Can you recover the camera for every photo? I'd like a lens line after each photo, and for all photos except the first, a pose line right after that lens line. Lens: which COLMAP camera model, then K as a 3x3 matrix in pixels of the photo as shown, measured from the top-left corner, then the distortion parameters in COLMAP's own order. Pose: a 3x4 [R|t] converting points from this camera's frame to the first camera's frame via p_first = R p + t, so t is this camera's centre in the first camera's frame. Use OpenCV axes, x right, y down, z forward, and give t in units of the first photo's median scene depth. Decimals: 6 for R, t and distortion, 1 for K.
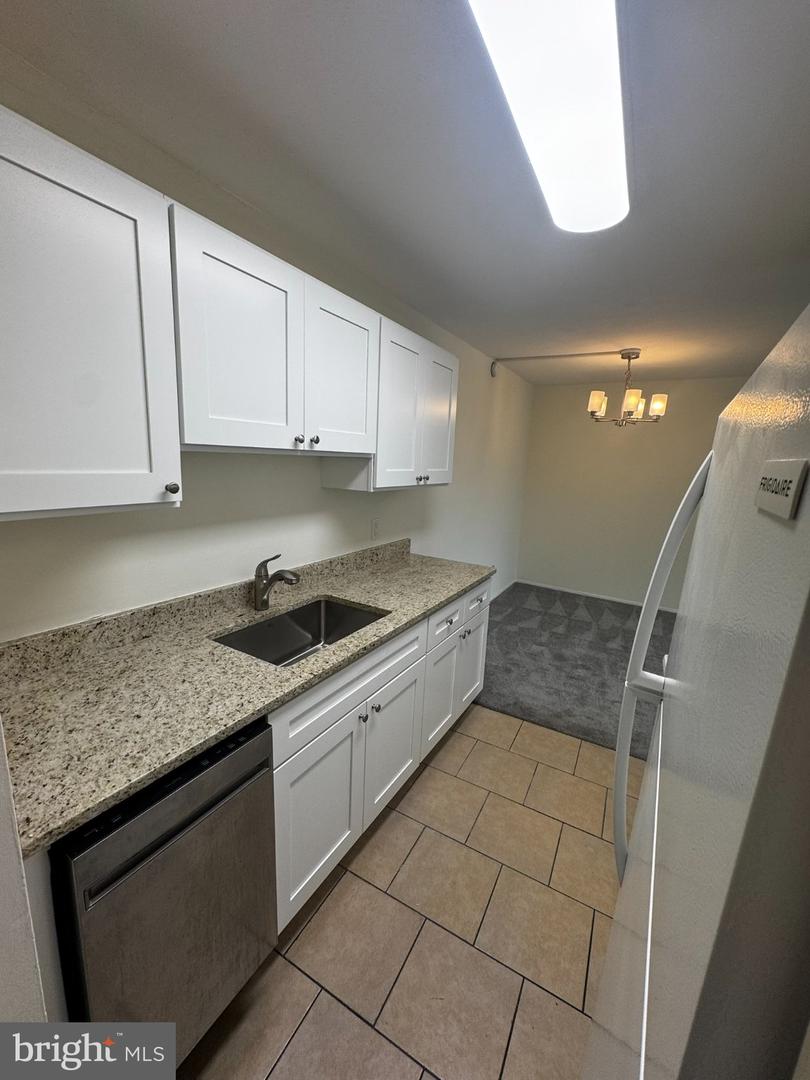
lens RADIAL K [[429.6, 0, 408.7], [0, 429.6, 538.3], [0, 0, 1]] dist [-0.003495, 0.000718]
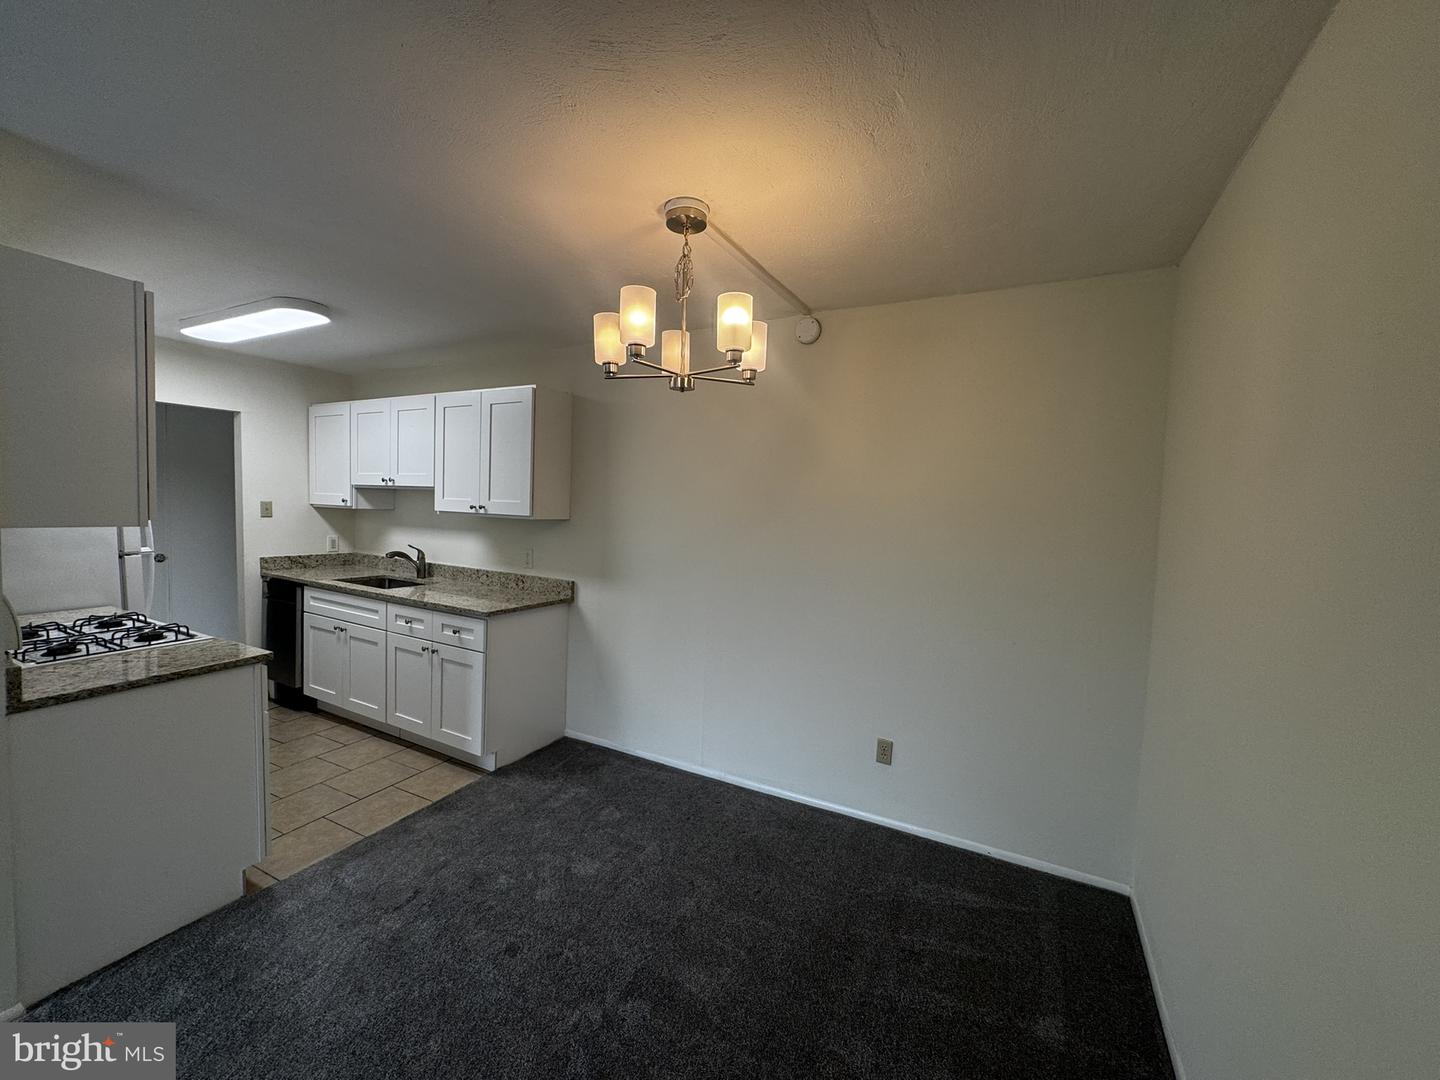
lens RADIAL K [[572.8, 0, 718.5], [0, 572.8, 537.8], [0, 0, 1]] dist [-0.003495, 0.000718]
pose [[0.040738, 0.011350, -0.999105, 1.774836], [-0.220698, 0.975340, 0.002081, -0.233182], [0.974491, 0.220416, 0.042238, 1.788826]]
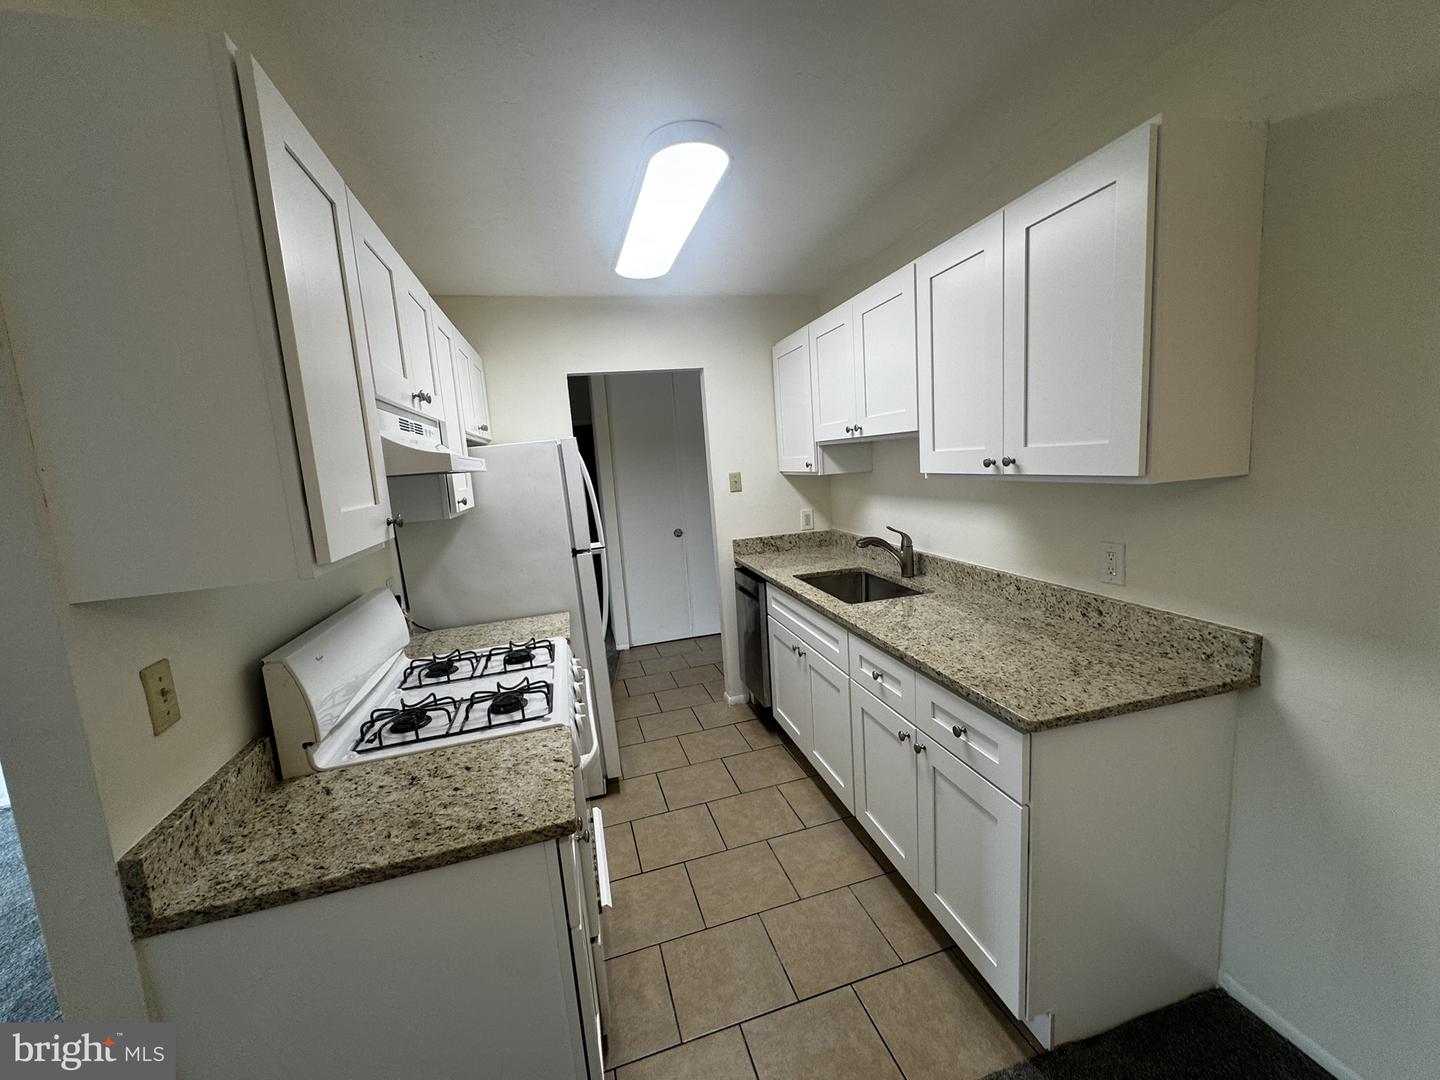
lens RADIAL K [[572.8, 0, 718.1], [0, 572.8, 538.2], [0, 0, 1]] dist [-0.003495, 0.000718]
pose [[-0.713761, 0.101469, -0.693000, 0.908853], [-0.093307, 0.966854, 0.237669, -0.211875], [0.694146, 0.234301, -0.680636, 1.445728]]
